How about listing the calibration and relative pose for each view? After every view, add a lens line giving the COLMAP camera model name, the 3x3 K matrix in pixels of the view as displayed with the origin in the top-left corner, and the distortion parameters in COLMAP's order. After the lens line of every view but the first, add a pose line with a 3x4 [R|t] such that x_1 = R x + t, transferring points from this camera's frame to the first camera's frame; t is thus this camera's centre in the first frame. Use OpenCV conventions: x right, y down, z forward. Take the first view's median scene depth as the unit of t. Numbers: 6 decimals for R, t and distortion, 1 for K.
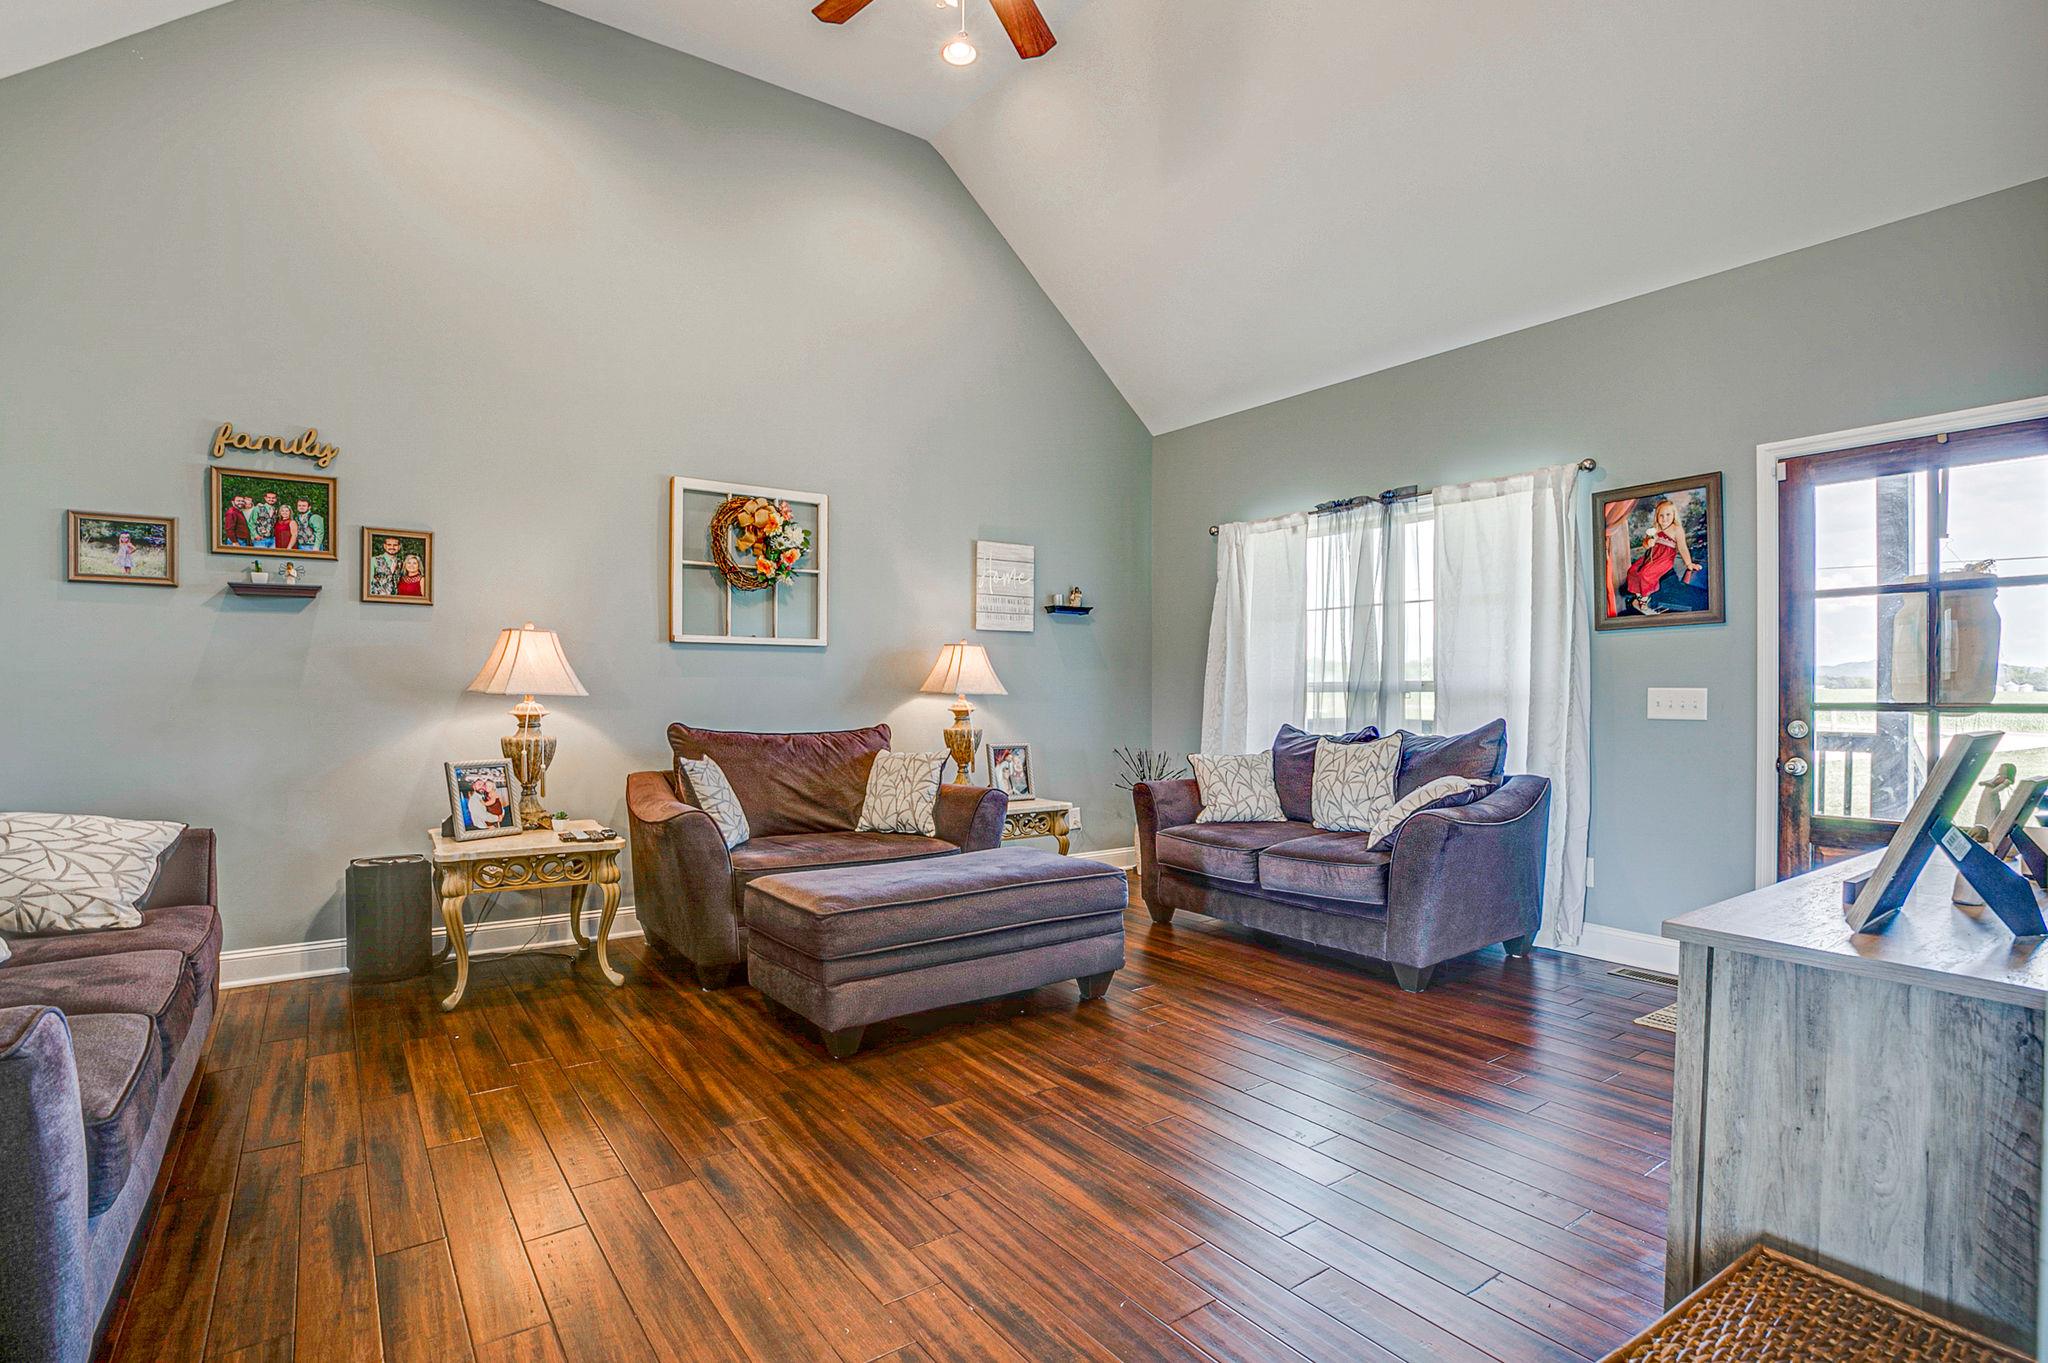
lens RADIAL K [[1000.1, 0, 1033.2], [0, 1000.1, 696.9], [0, 0, 1]] dist [-0.037831, 0.009983]
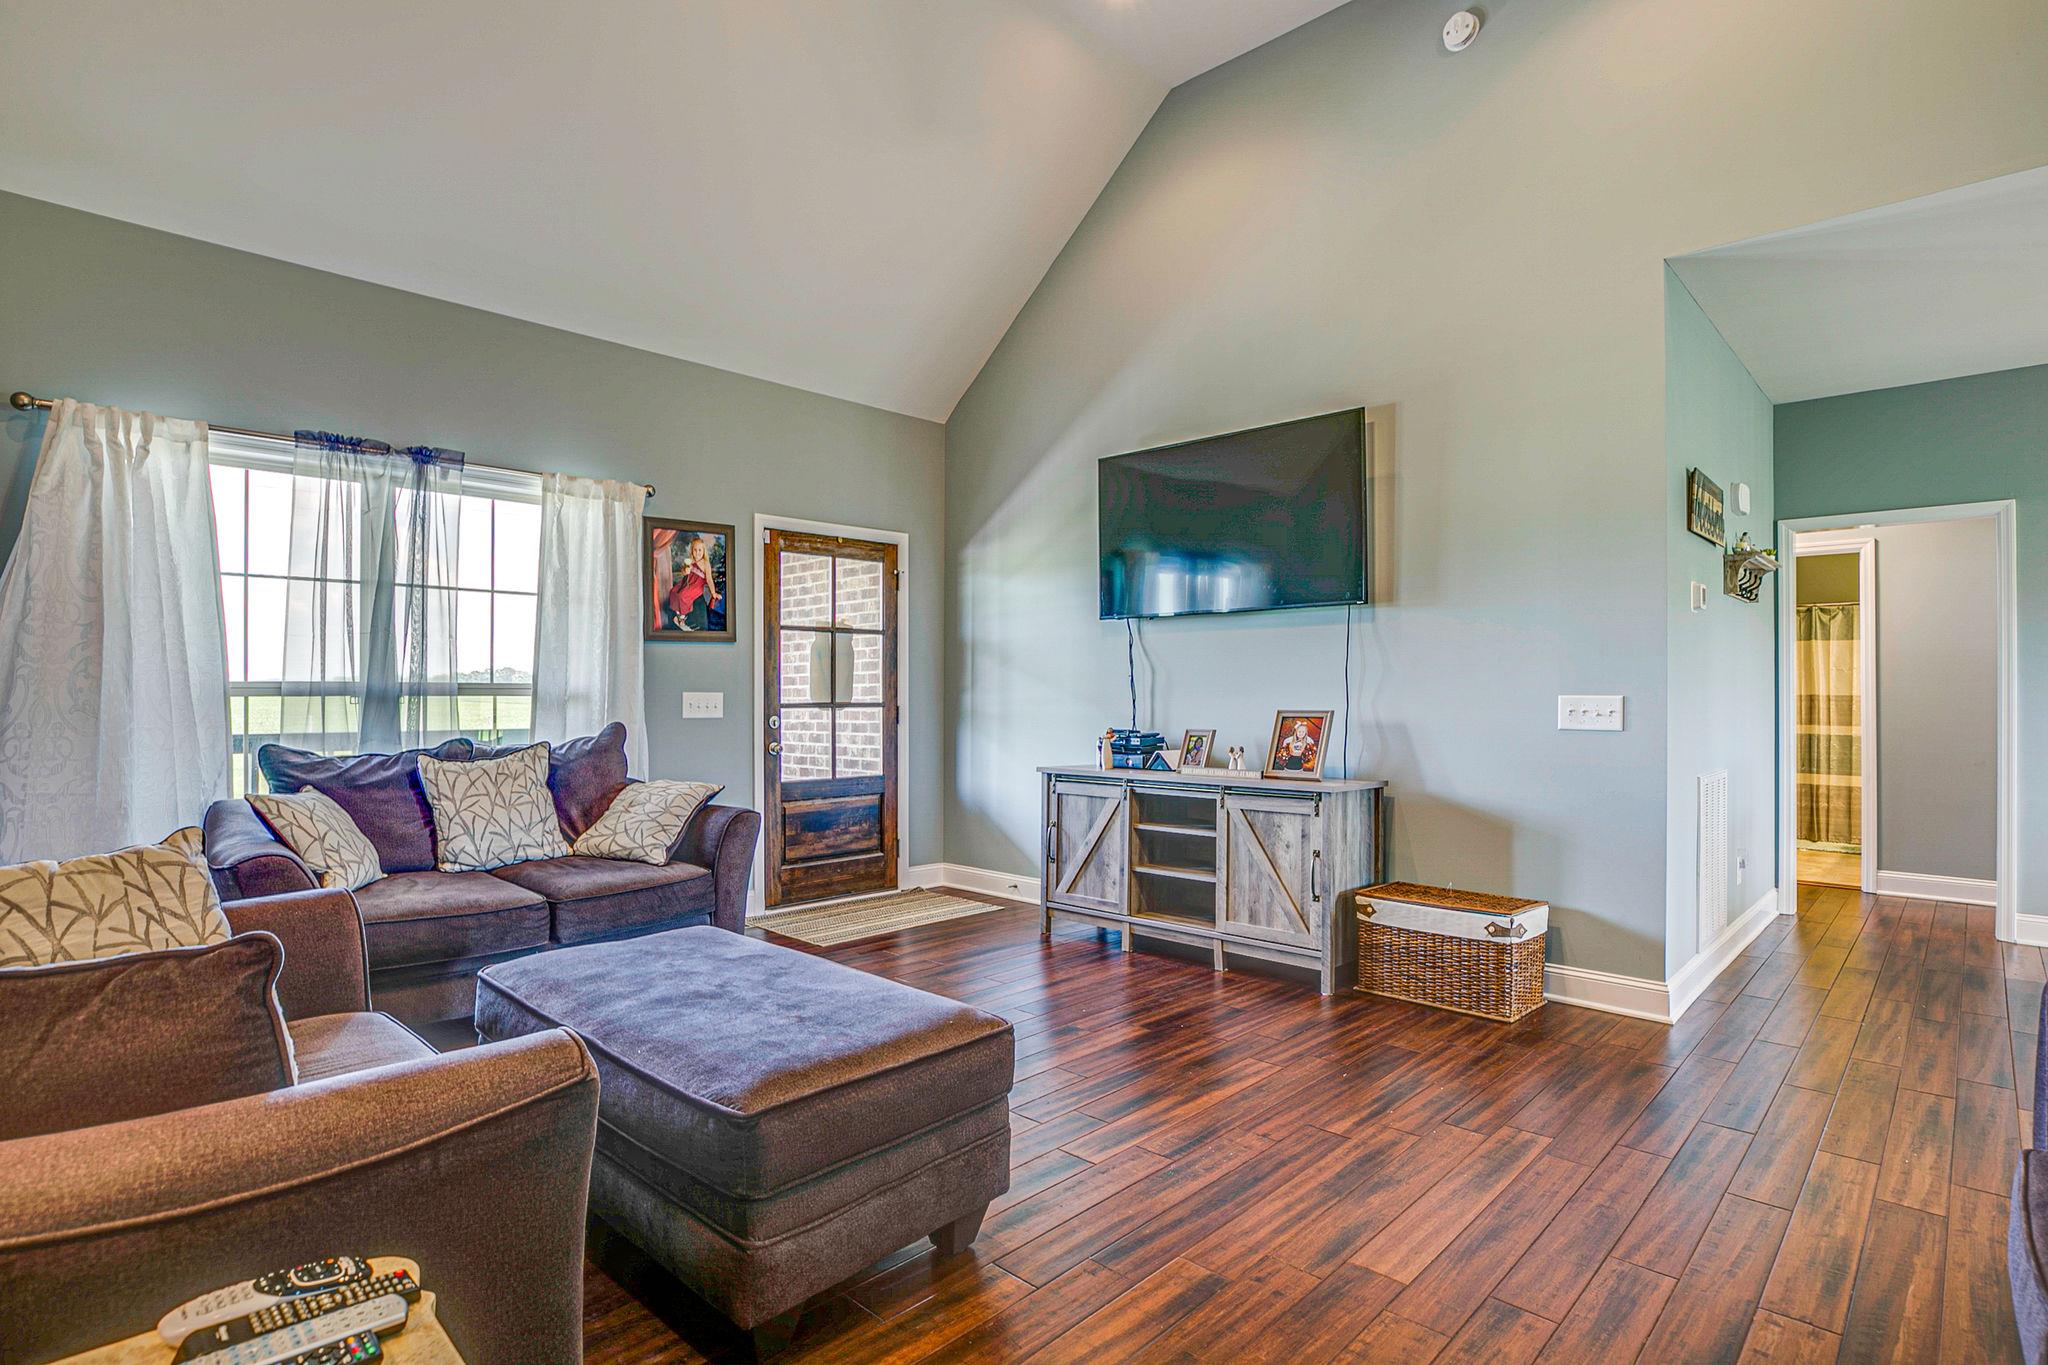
lens RADIAL K [[1028.1, 0, 1034.7], [0, 1028.1, 688.5], [0, 0, 1]] dist [-0.036461, 0.003245]
pose [[-0.186832, 0.006410, 0.982371, -0.663725], [0.006136, 0.999967, -0.005357, -0.004603], [-0.982373, 0.005027, -0.186865, 0.818494]]
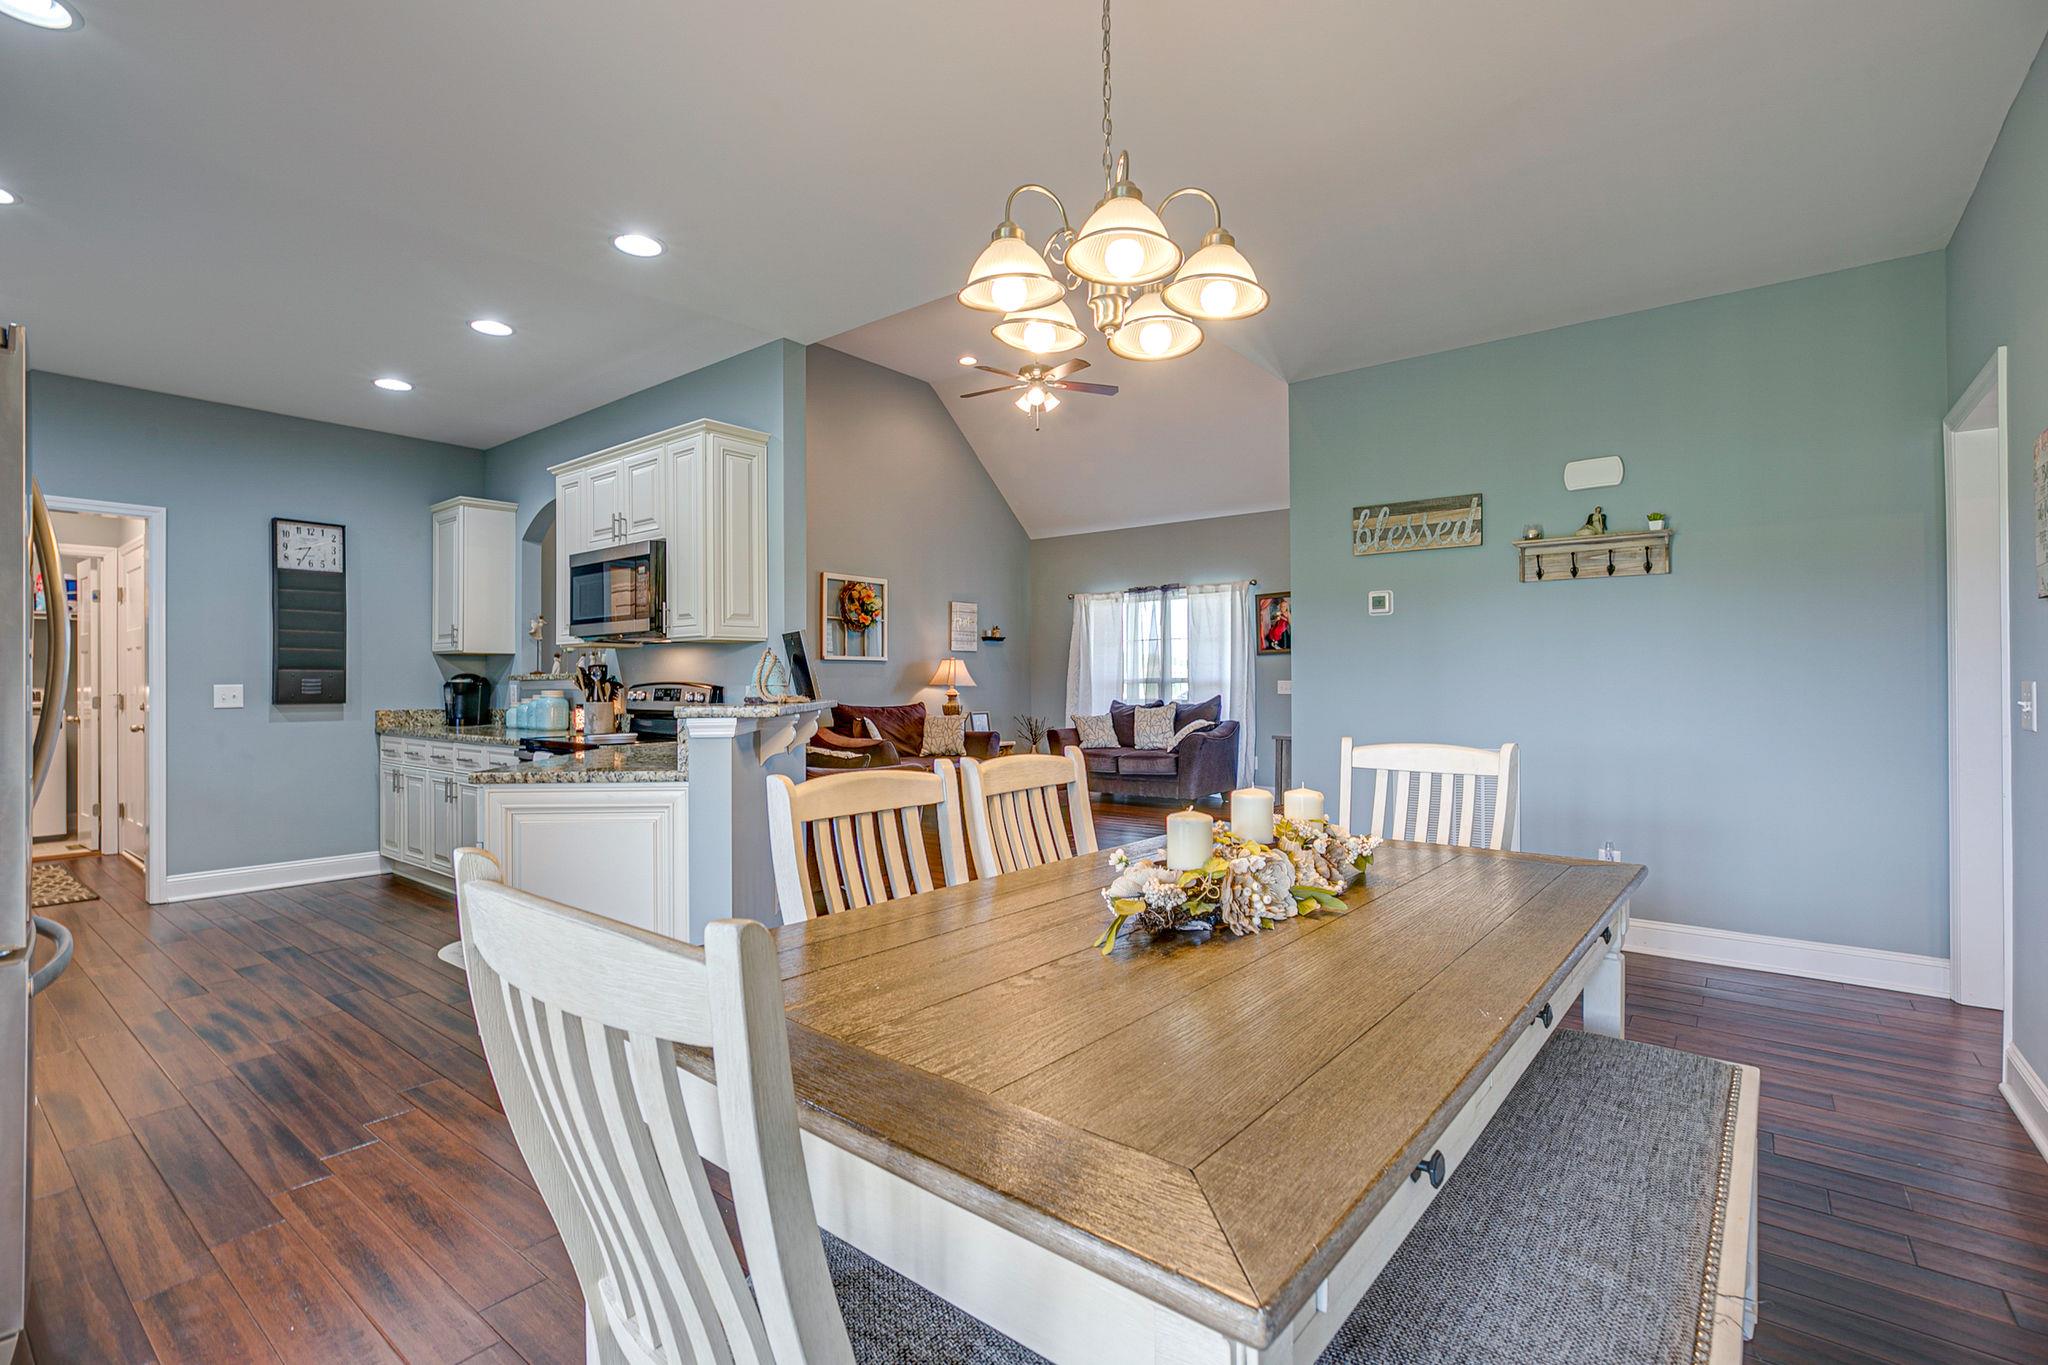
lens RADIAL K [[969.3, 0, 1026.1], [0, 969.3, 679.9], [0, 0, 1]] dist [-0.025709, 0.008711]
pose [[0.959993, -0.005552, 0.279970, -0.586439], [0.008332, 0.999927, -0.008742, 0.004117], [-0.279901, 0.010725, 0.959969, -1.025482]]
